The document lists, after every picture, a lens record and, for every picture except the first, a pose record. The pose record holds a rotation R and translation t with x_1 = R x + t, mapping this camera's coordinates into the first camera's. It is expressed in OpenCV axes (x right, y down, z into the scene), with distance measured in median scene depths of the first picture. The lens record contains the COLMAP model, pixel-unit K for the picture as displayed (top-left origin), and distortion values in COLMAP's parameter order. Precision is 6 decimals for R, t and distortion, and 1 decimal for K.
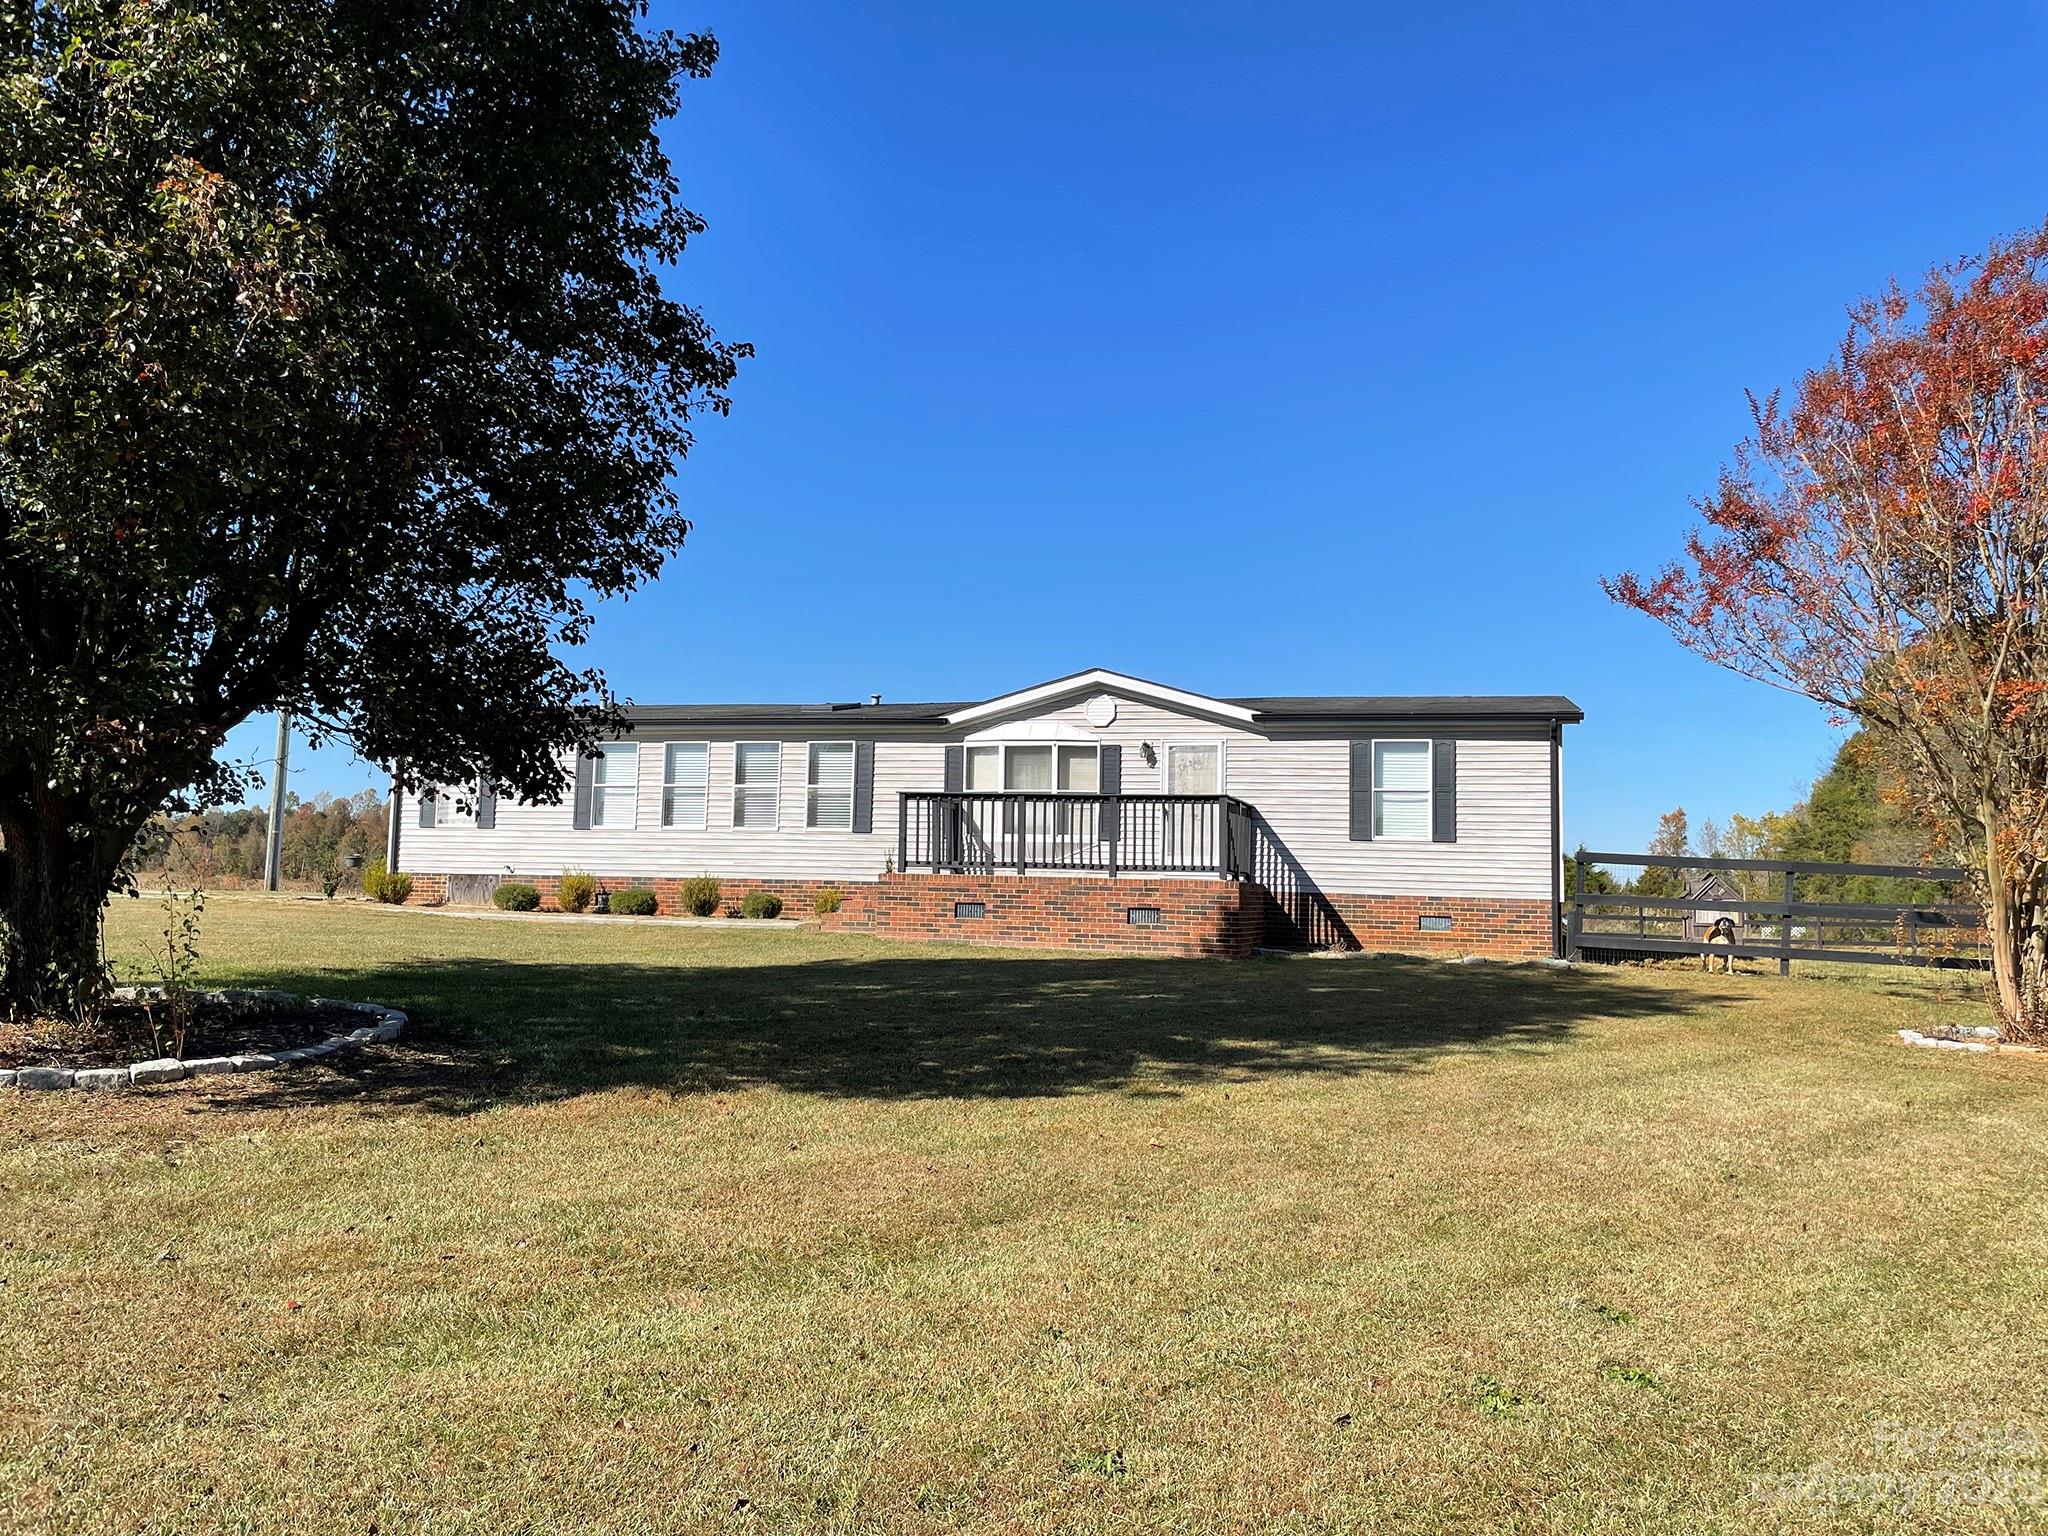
lens RADIAL K [[1579.7, 0, 1037.7], [0, 1579.7, 746.4], [0, 0, 1]] dist [0.023316, -0.012201]
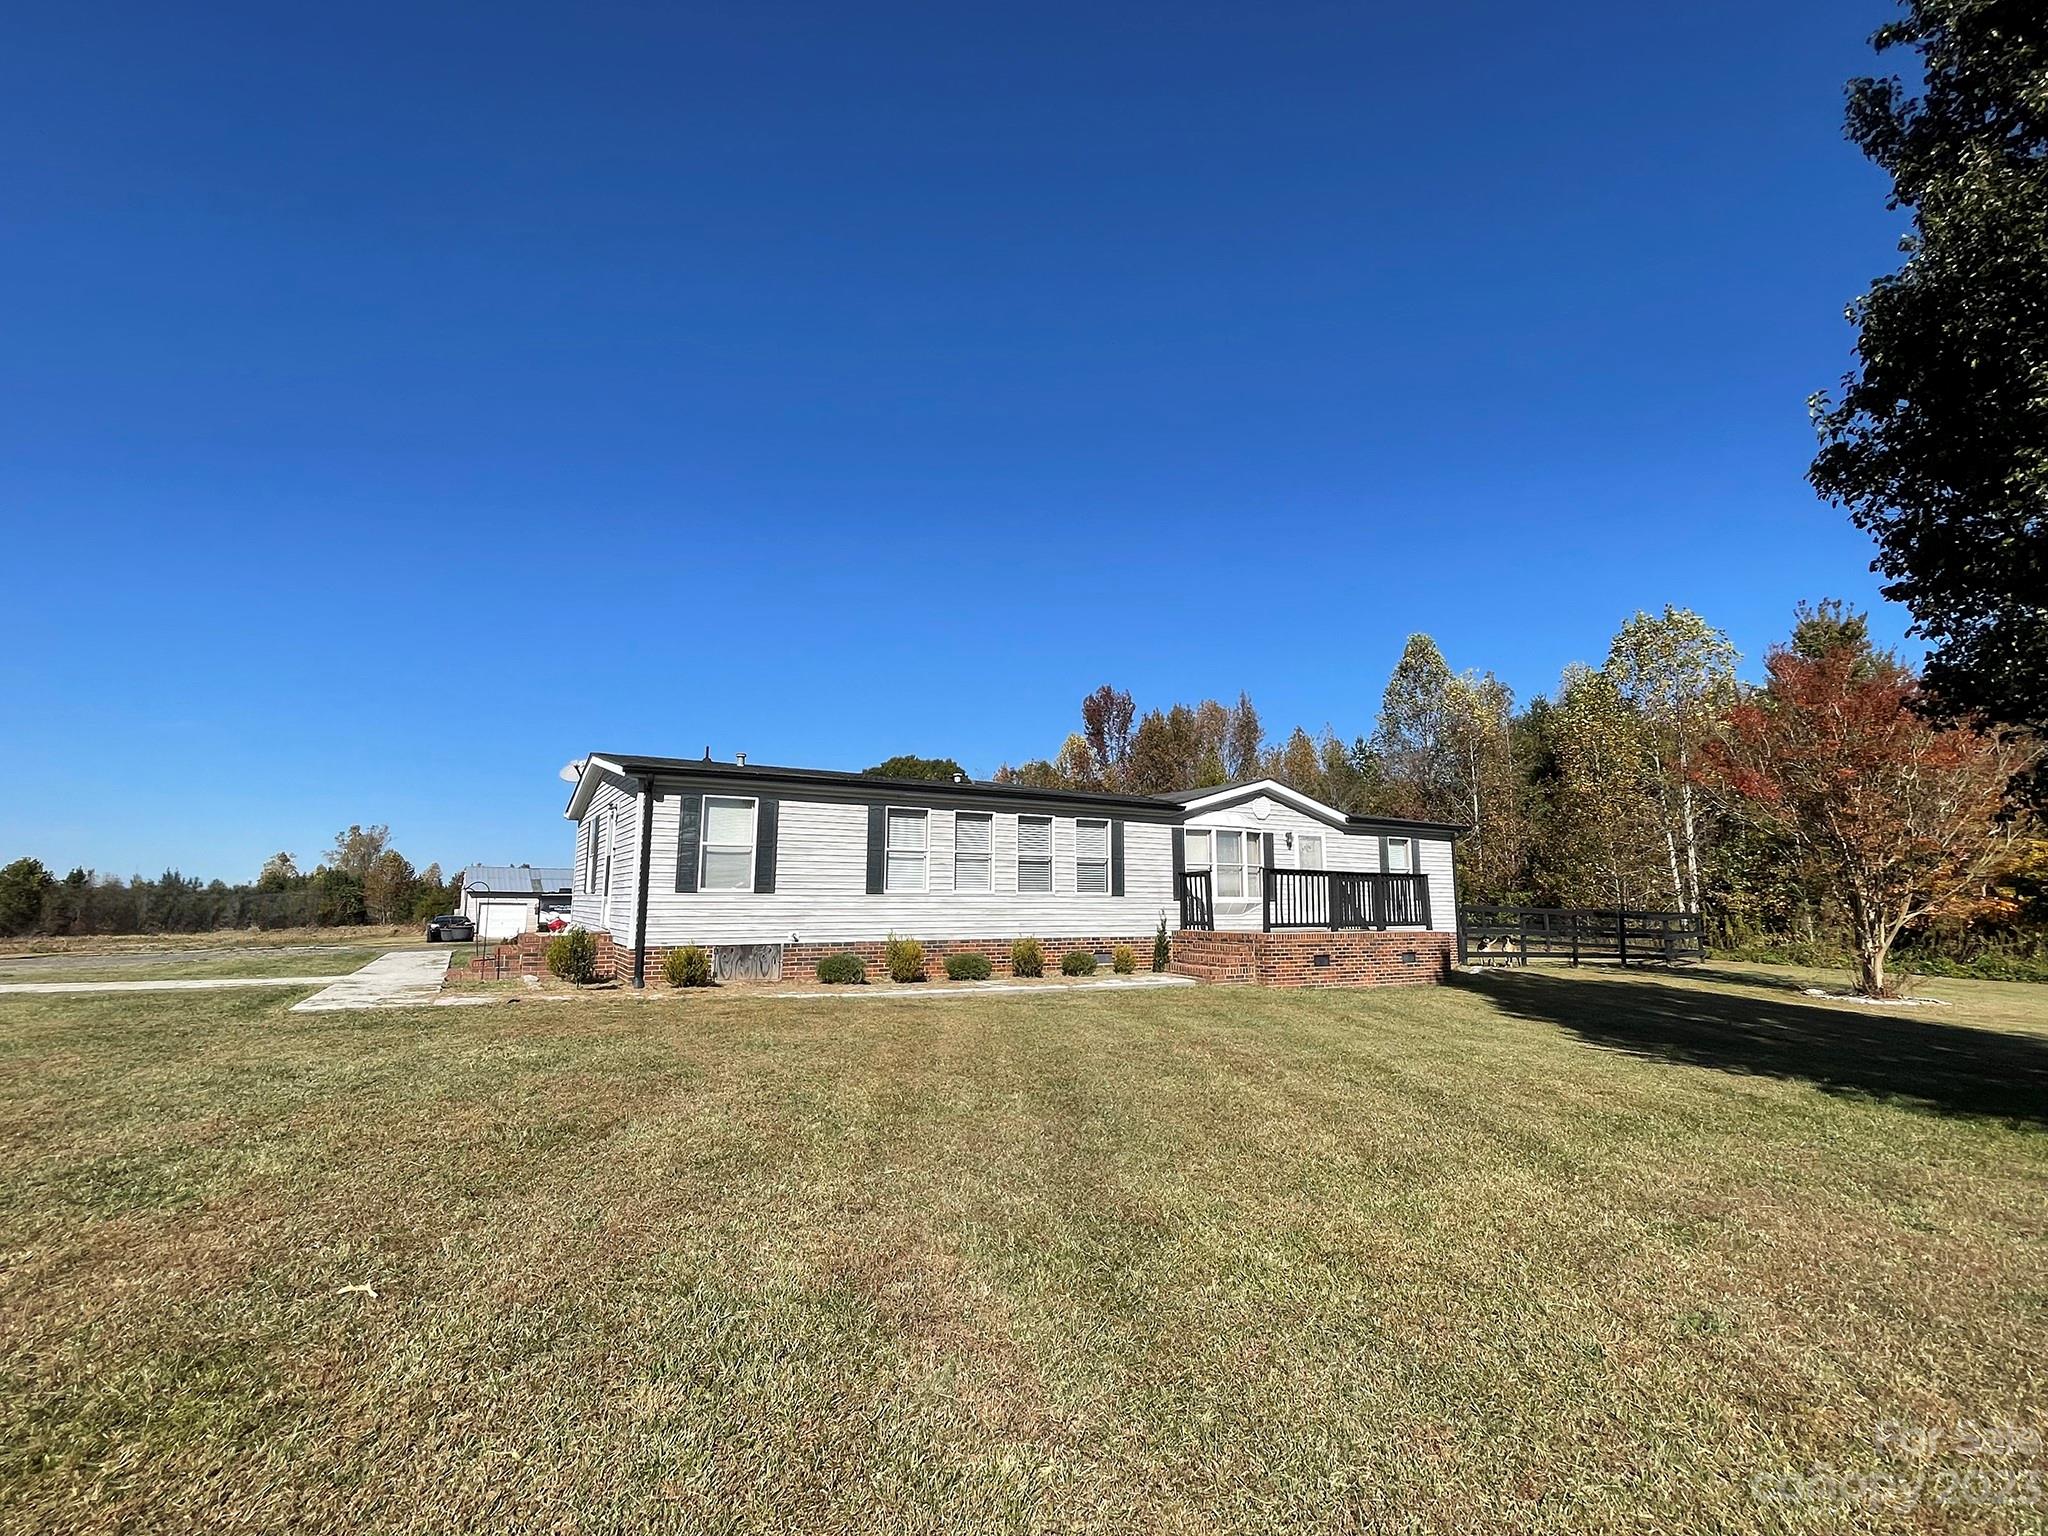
lens RADIAL K [[941.3, 0, 1024.5], [0, 941.3, 778.7], [0, 0, 1]] dist [-0.007534, 0.002637]
pose [[0.676451, 0.074776, 0.732682, -0.743445], [-0.059900, 0.997123, -0.046461, 0.002899], [-0.734048, -0.012459, 0.678984, 0.606363]]
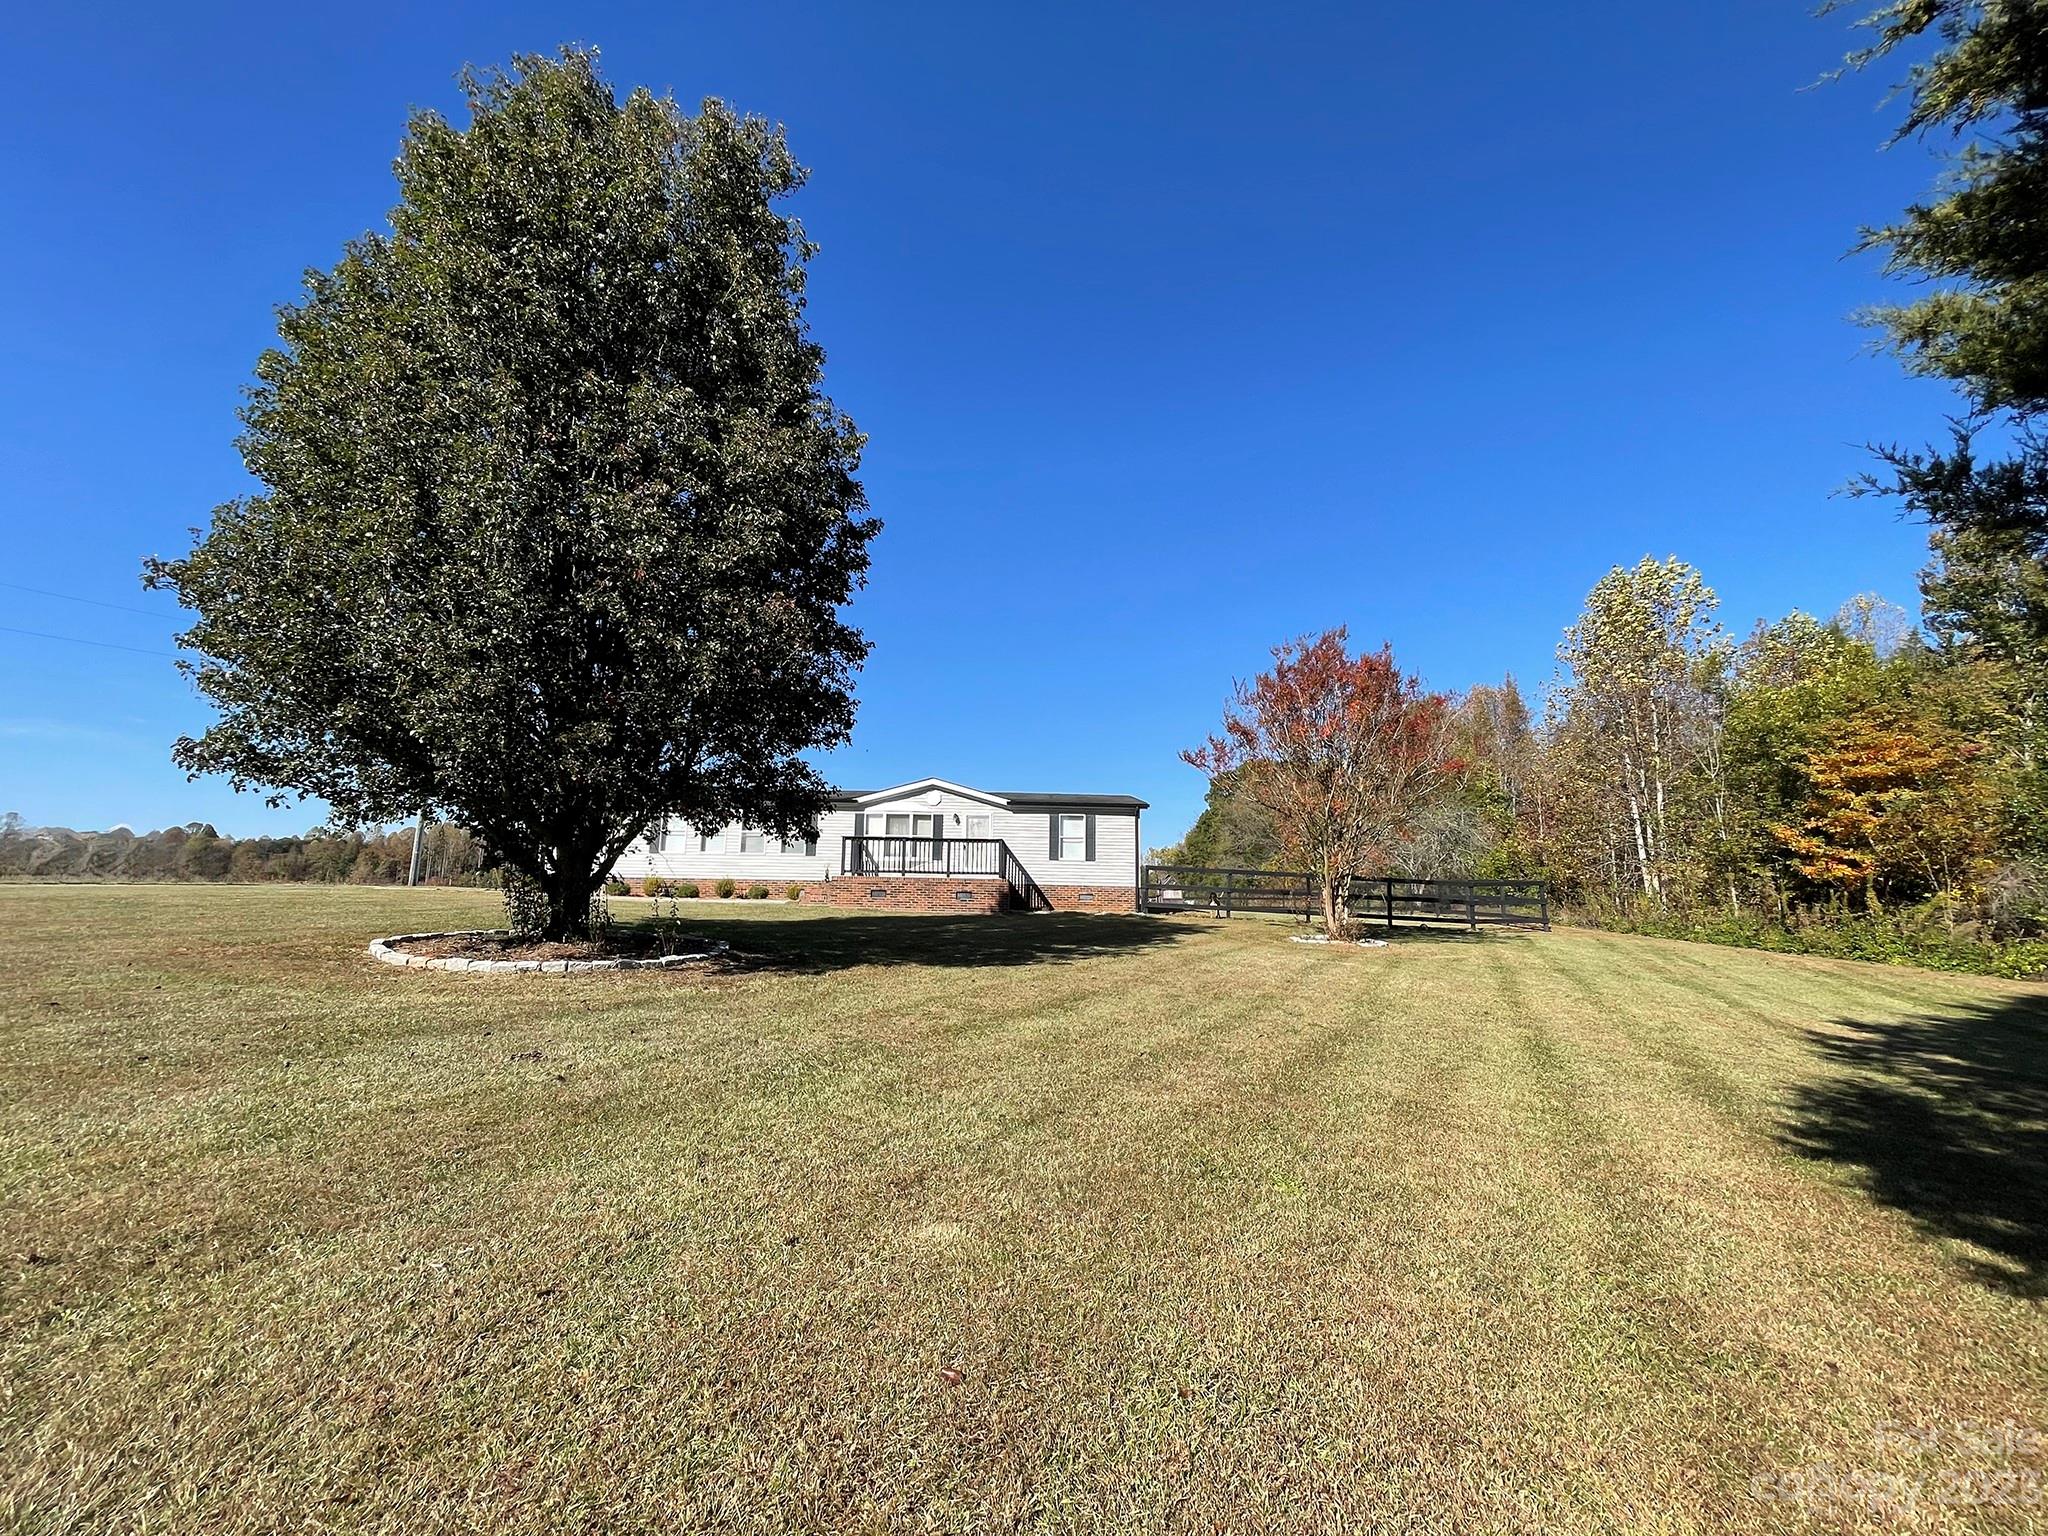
lens RADIAL K [[829.0, 0, 1034.2], [0, 829.0, 759.8], [0, 0, 1]] dist [-0.008416, 0.000040]
pose [[0.962371, 0.035520, 0.269407, -0.134748], [-0.019114, 0.997813, -0.063277, -0.006258], [-0.271066, 0.055746, 0.960945, -0.103806]]
